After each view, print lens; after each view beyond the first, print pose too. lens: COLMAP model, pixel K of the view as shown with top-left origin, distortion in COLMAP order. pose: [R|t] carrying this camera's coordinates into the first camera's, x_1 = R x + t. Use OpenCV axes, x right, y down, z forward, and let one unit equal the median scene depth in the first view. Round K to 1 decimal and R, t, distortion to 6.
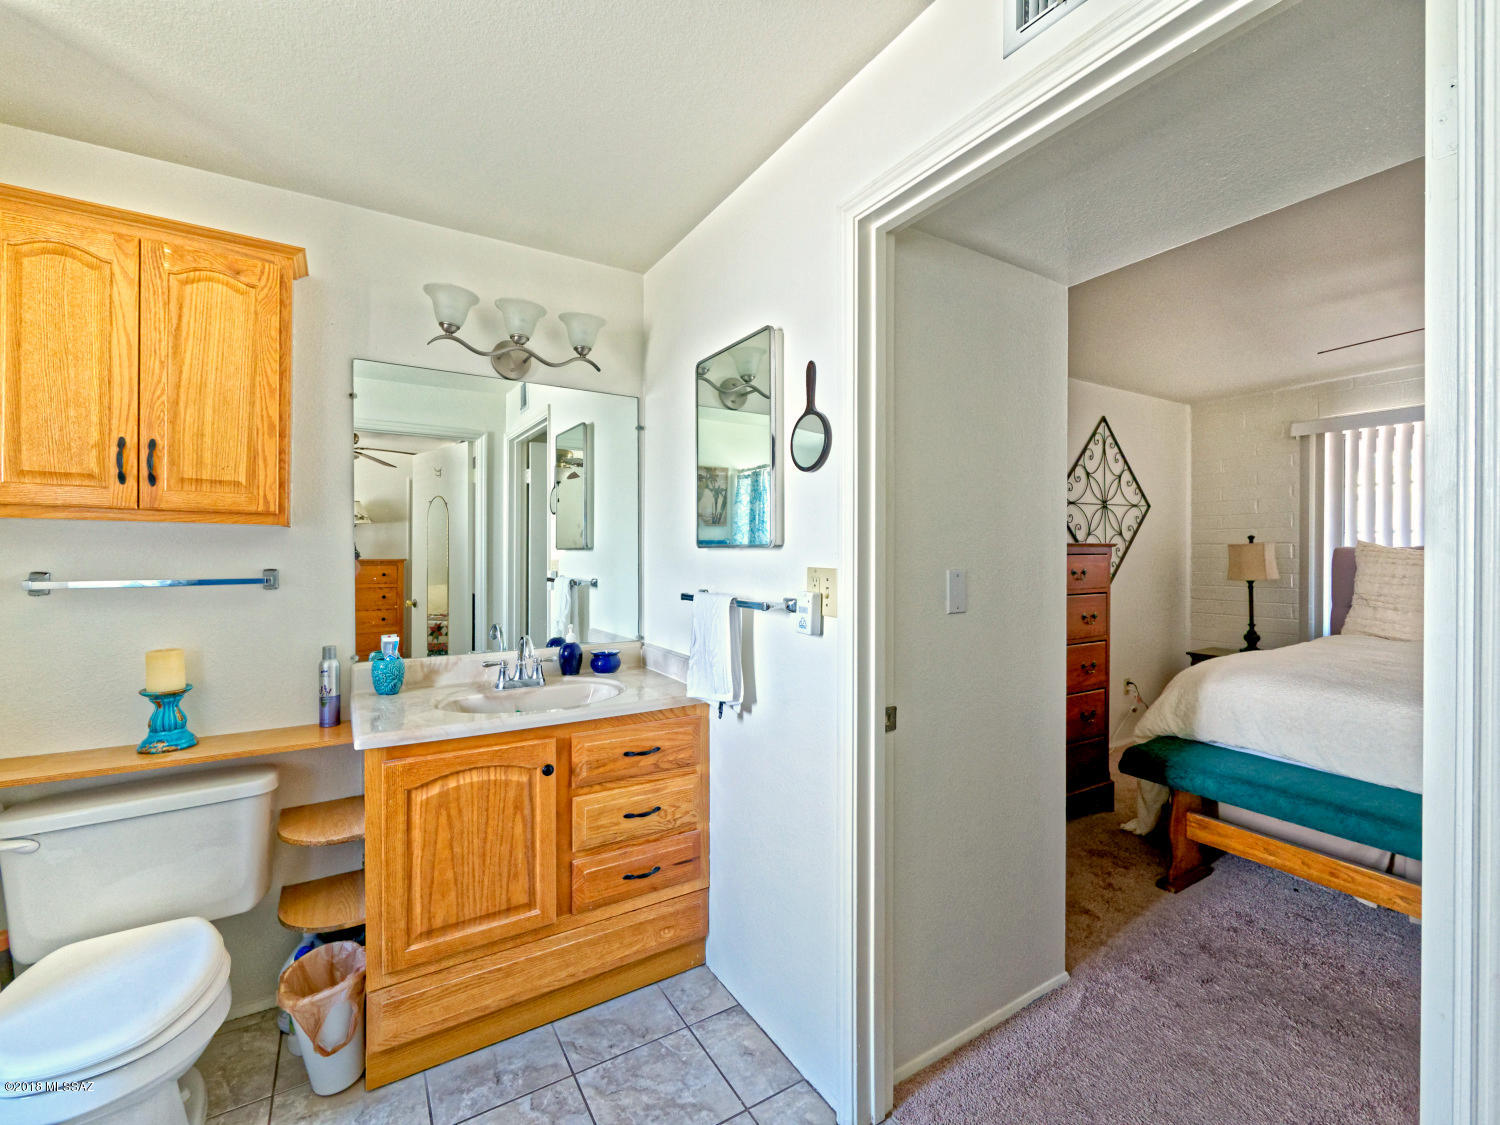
lens RADIAL K [[648.3, 0, 755.4], [0, 648.3, 558.9], [0, 0, 1]] dist [-0.000012, -0.000376]
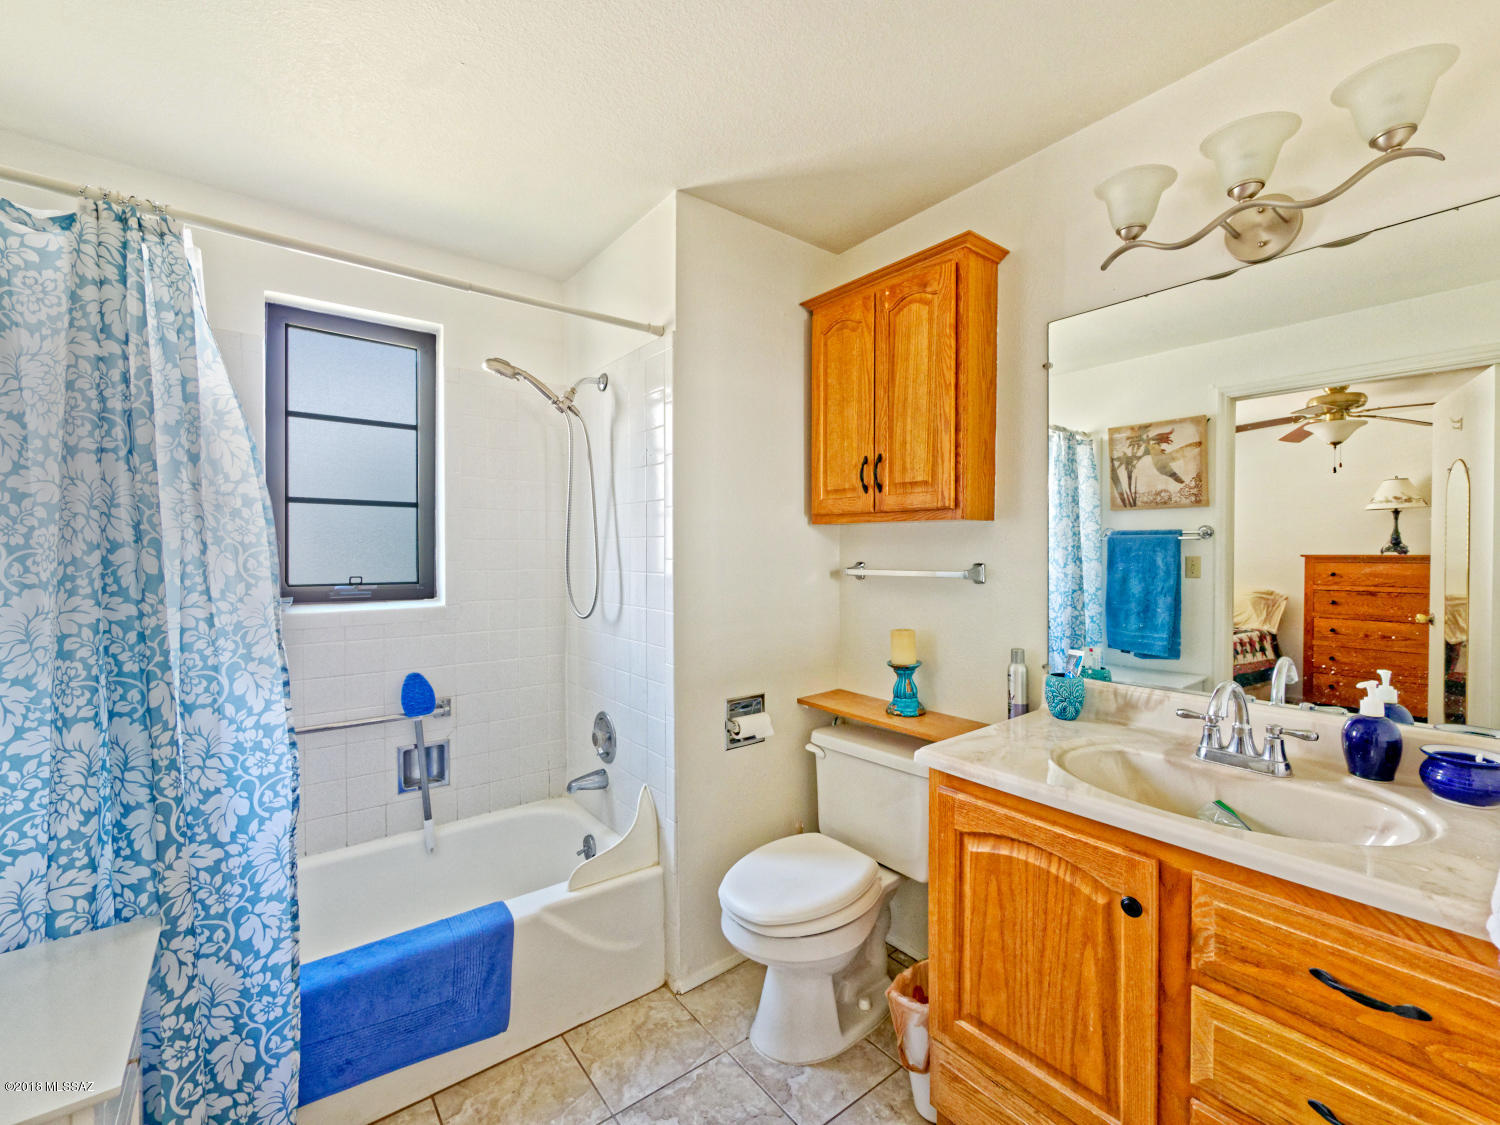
lens RADIAL K [[648.3, 0, 755.4], [0, 648.3, 558.9], [0, 0, 1]] dist [-0.000012, -0.000376]
pose [[0.100846, 0.010323, -0.994848, 0.239927], [-0.003163, 0.999944, 0.010056, 0.000010], [0.994897, 0.002133, 0.100873, 0.602364]]
